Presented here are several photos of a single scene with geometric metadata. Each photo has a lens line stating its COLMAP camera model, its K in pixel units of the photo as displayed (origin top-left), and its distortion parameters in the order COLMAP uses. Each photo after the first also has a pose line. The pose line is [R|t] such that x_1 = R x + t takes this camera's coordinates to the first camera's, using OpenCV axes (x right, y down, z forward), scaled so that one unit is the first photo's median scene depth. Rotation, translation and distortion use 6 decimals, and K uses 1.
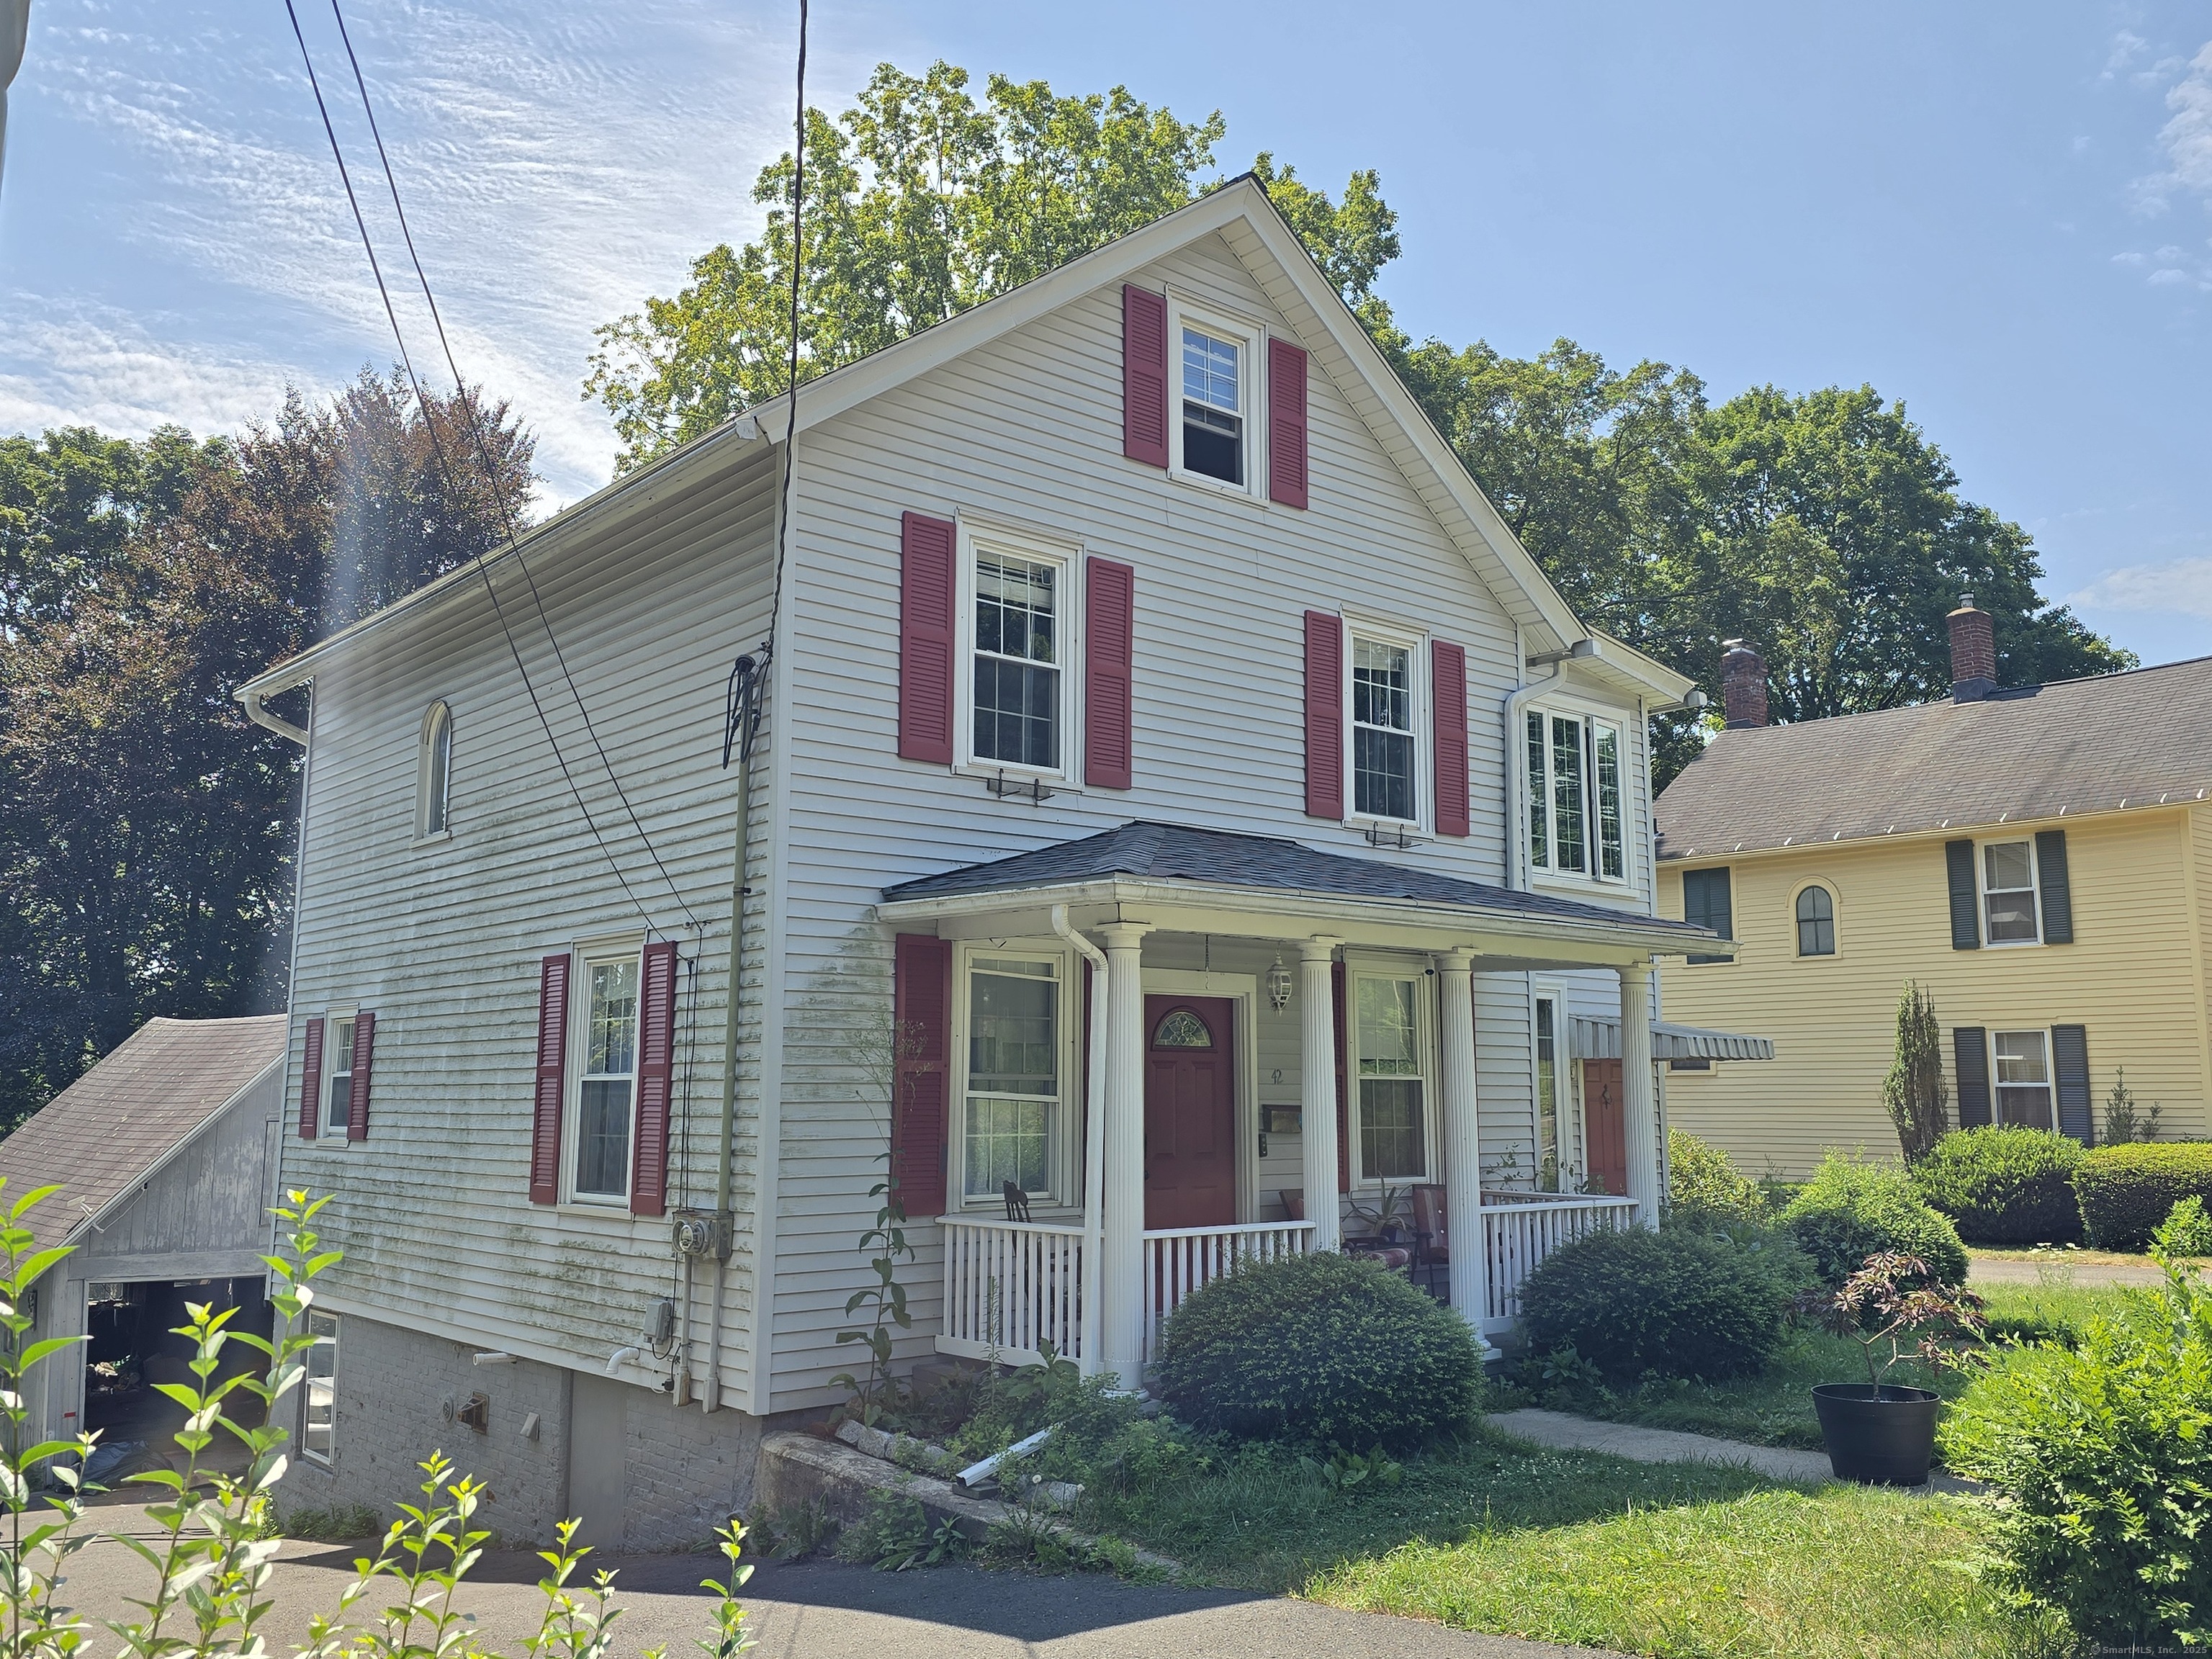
lens RADIAL K [[1716.4, 0, 1084.4], [0, 1716.4, 830.9], [0, 0, 1]] dist [0.063865, -0.056126]
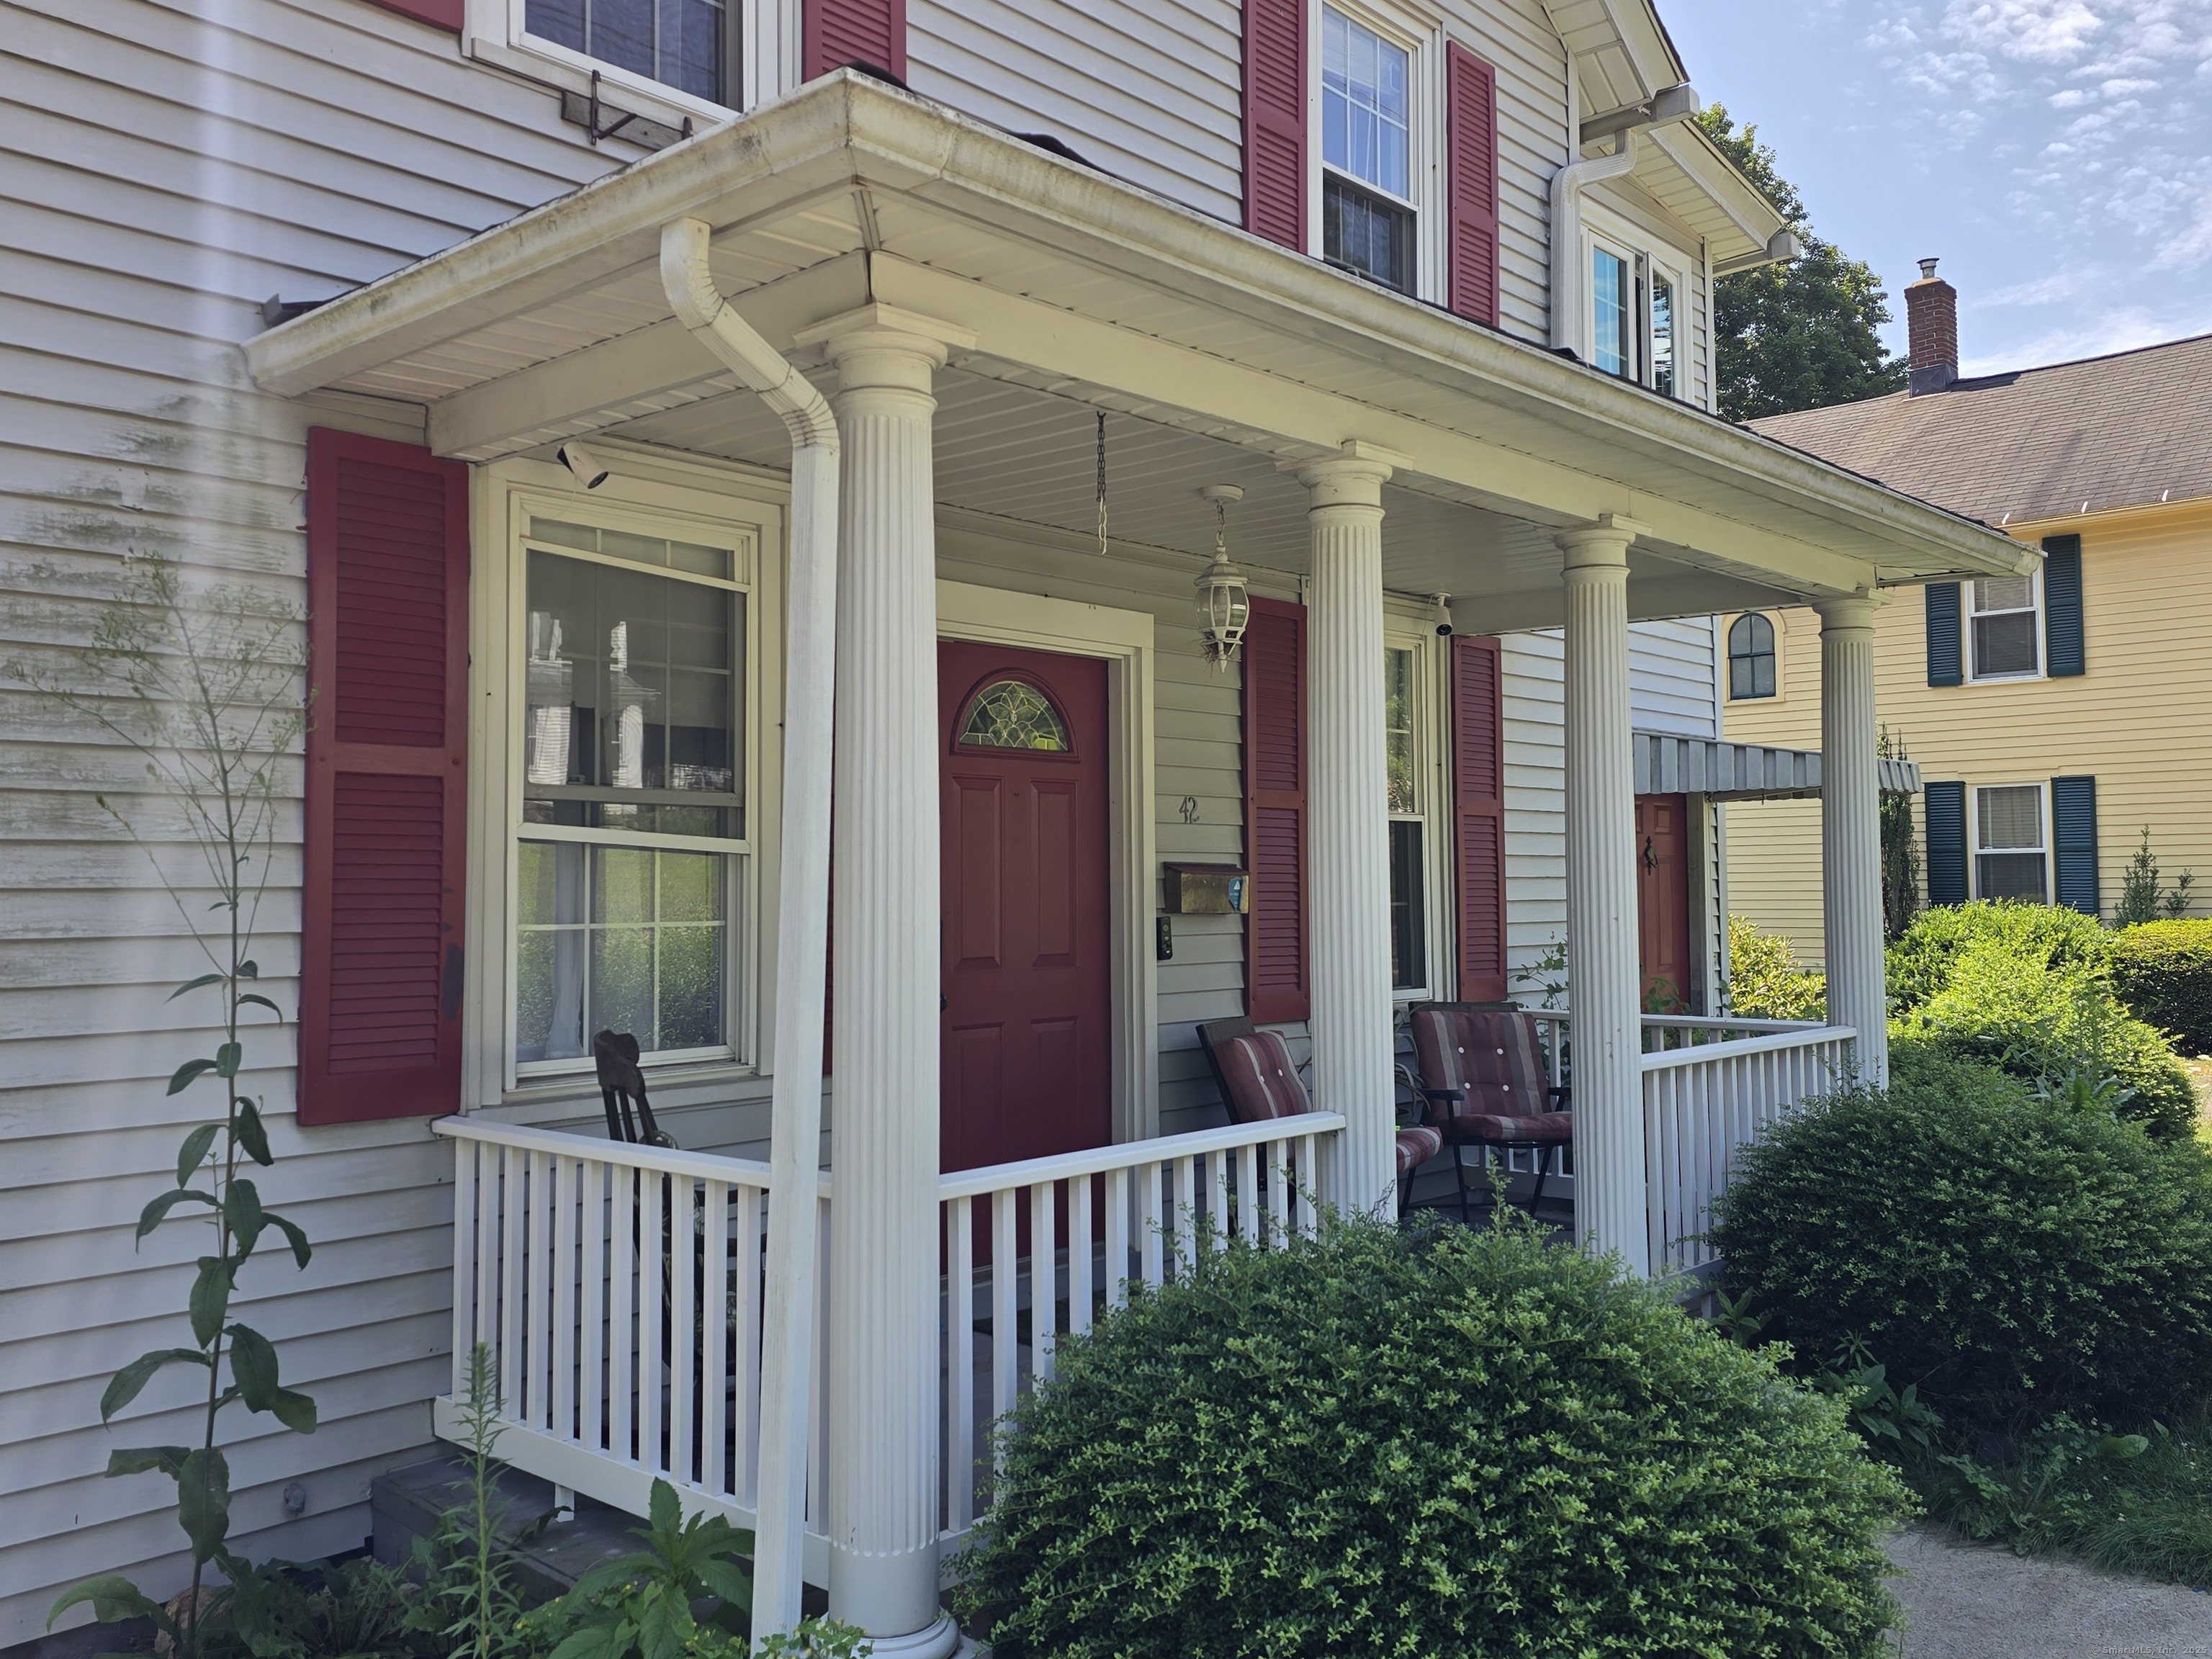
lens RADIAL K [[1716.4, 0, 1084.4], [0, 1716.4, 830.9], [0, 0, 1]] dist [0.063865, -0.056126]
pose [[0.991377, -0.003717, 0.130987, 0.012342], [-0.011624, 0.993162, 0.116161, 0.084426], [-0.130523, -0.116682, 0.984555, 0.464500]]
